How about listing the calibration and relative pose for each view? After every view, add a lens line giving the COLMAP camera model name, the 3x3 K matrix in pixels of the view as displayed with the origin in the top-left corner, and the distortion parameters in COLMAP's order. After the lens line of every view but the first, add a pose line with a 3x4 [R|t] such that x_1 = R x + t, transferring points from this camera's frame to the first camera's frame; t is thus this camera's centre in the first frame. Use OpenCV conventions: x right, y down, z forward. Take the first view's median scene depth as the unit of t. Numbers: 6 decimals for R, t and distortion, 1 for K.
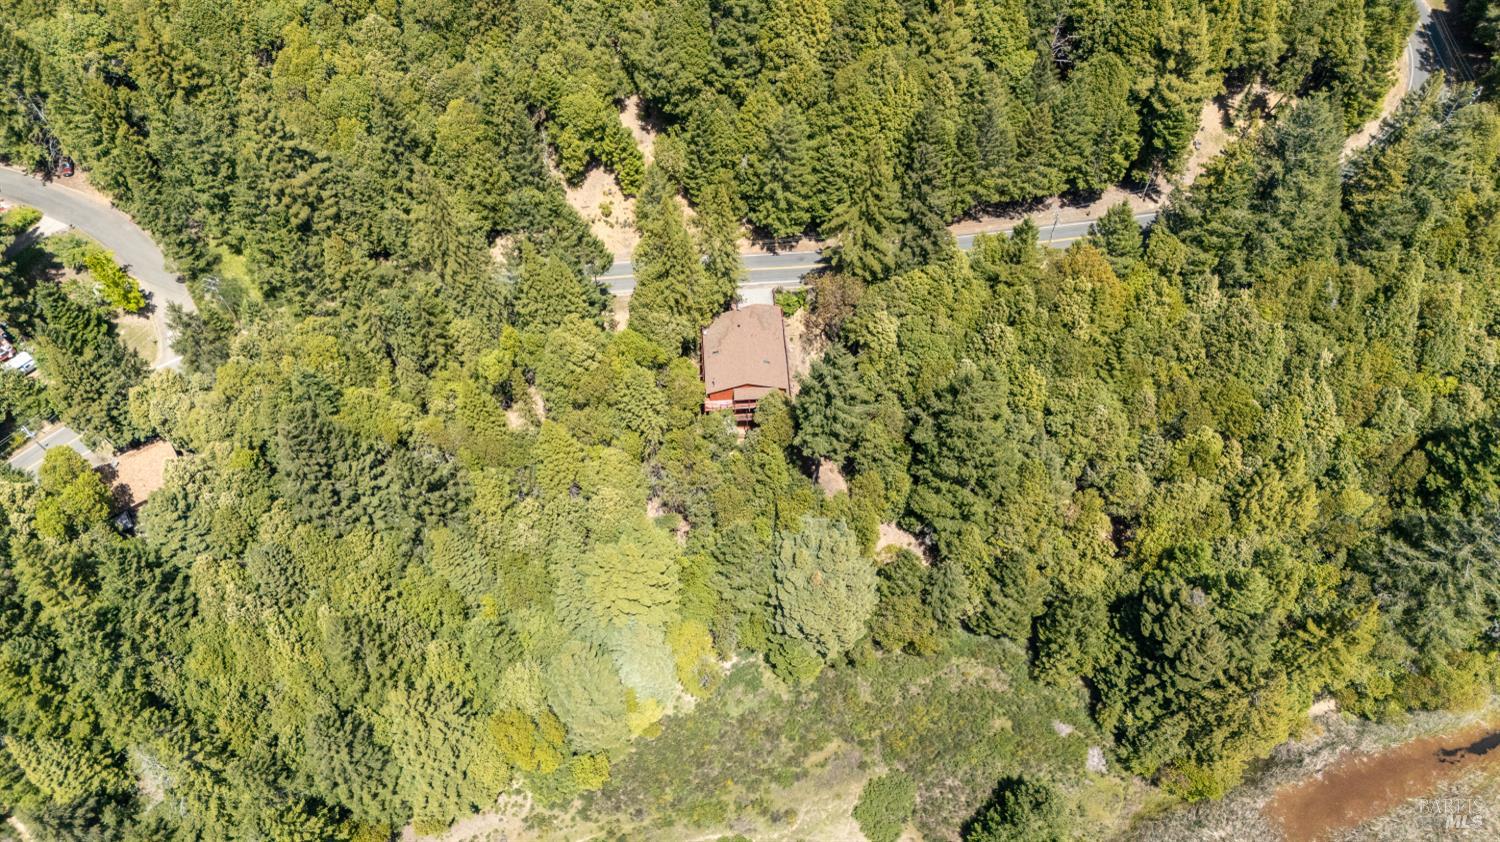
lens RADIAL K [[1093.4, 0, 750.0], [0, 1093.4, 421.0], [0, 0, 1]] dist [0.051295, -0.048952]
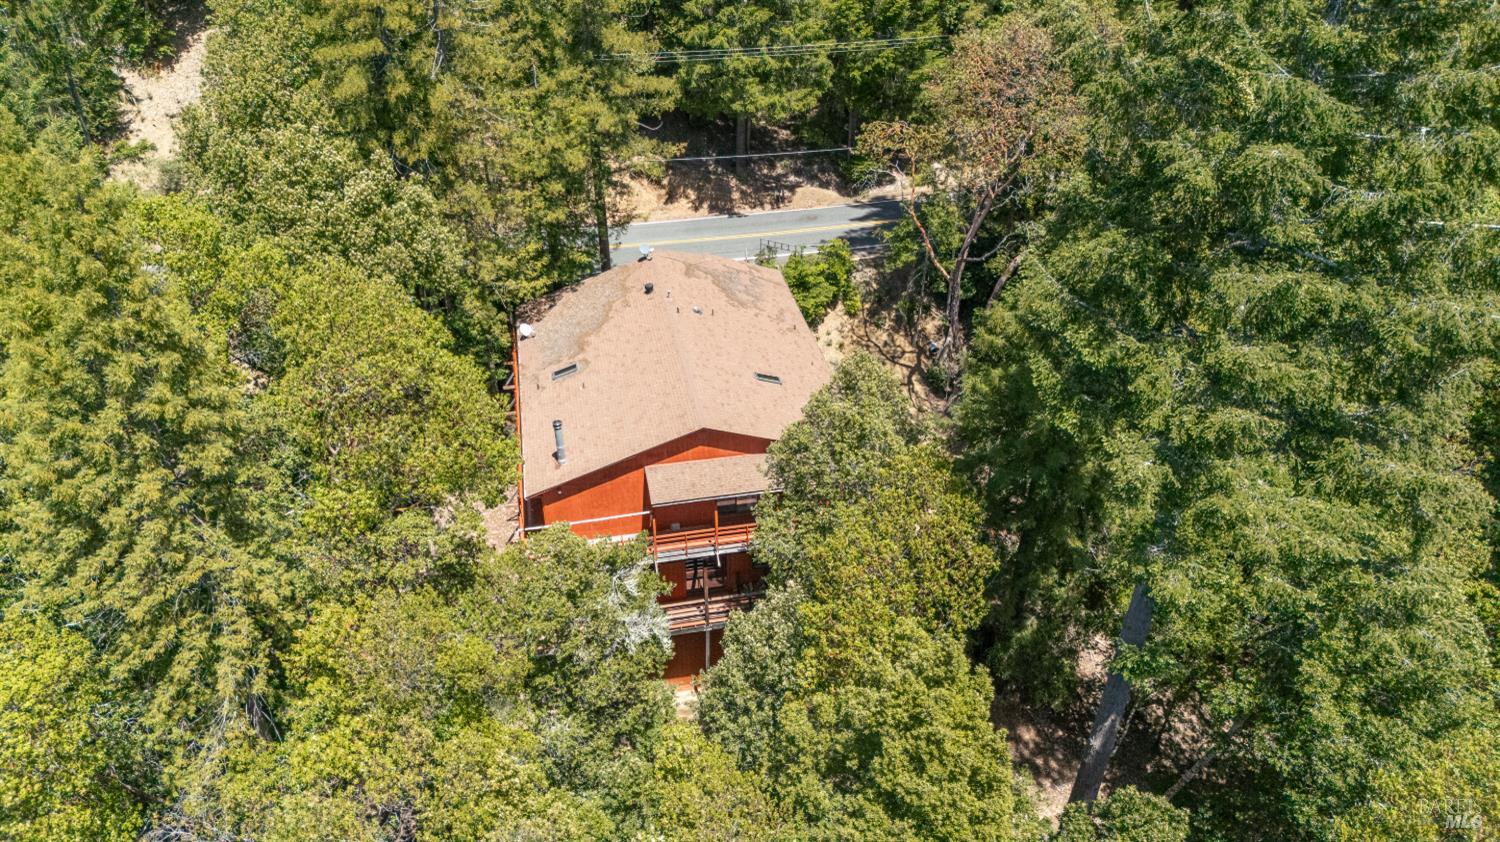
lens RADIAL K [[1093.4, 0, 750.0], [0, 1093.4, 421.0], [0, 0, 1]] dist [0.051295, -0.048952]
pose [[0.990946, -0.041692, 0.127625, -0.020396], [0.093285, 0.897452, -0.431135, 0.060983], [-0.096562, 0.439137, 0.893216, 0.725265]]
